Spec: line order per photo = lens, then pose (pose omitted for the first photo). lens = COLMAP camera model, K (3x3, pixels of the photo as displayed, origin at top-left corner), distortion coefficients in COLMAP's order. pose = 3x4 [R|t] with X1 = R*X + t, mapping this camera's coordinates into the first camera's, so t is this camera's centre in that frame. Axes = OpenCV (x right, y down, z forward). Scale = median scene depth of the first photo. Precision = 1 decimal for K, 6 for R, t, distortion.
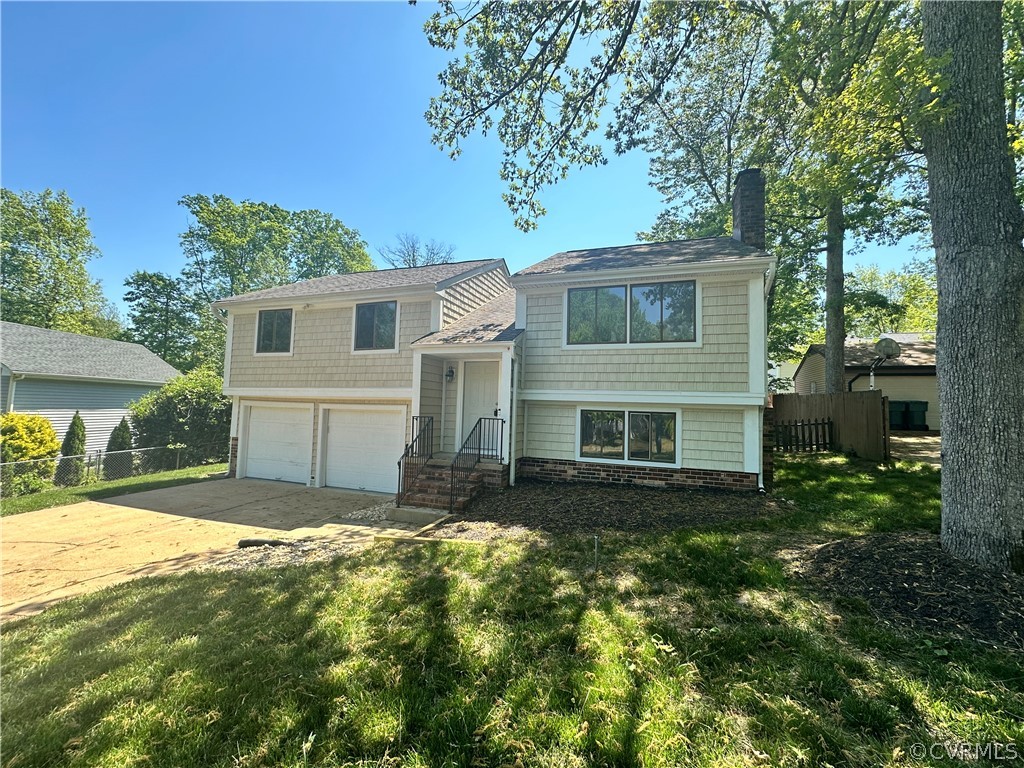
lens RADIAL K [[407.5, 0, 516.7], [0, 407.5, 383.1], [0, 0, 1]] dist [-0.001907, 0.000252]
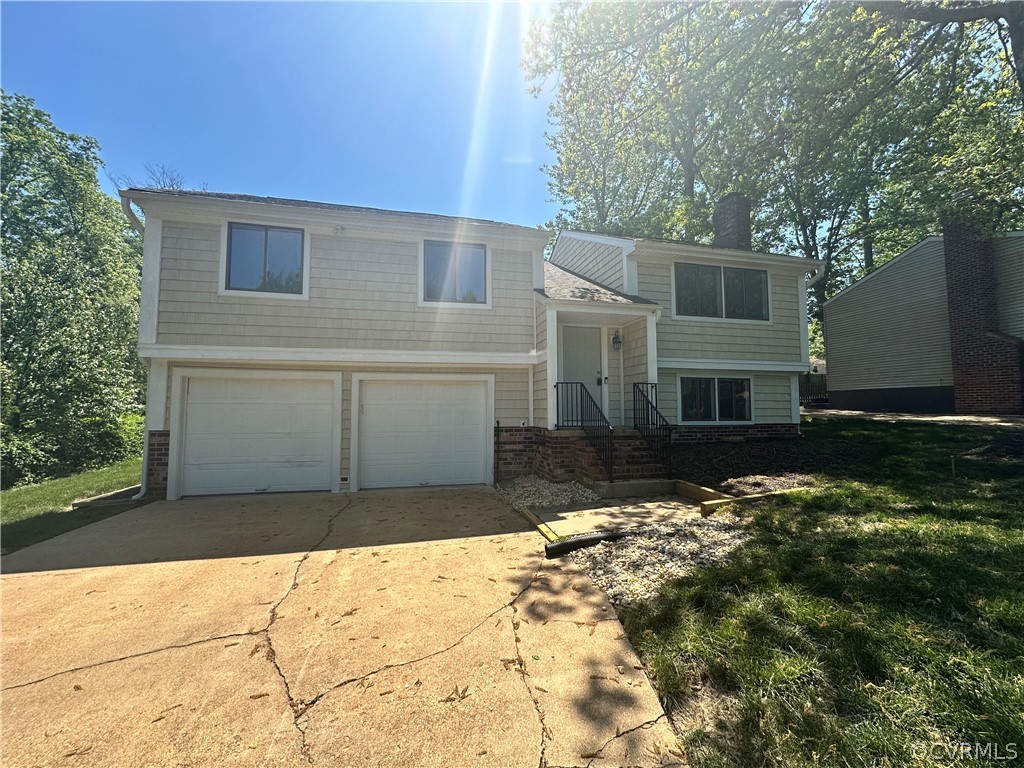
lens RADIAL K [[407.5, 0, 514.4], [0, 407.5, 382.6], [0, 0, 1]] dist [-0.001907, 0.000252]
pose [[0.847104, 0.003850, 0.531413, -0.822198], [-0.008559, 0.999943, 0.006400, 0.080427], [-0.531358, -0.009970, 0.847089, 0.340963]]
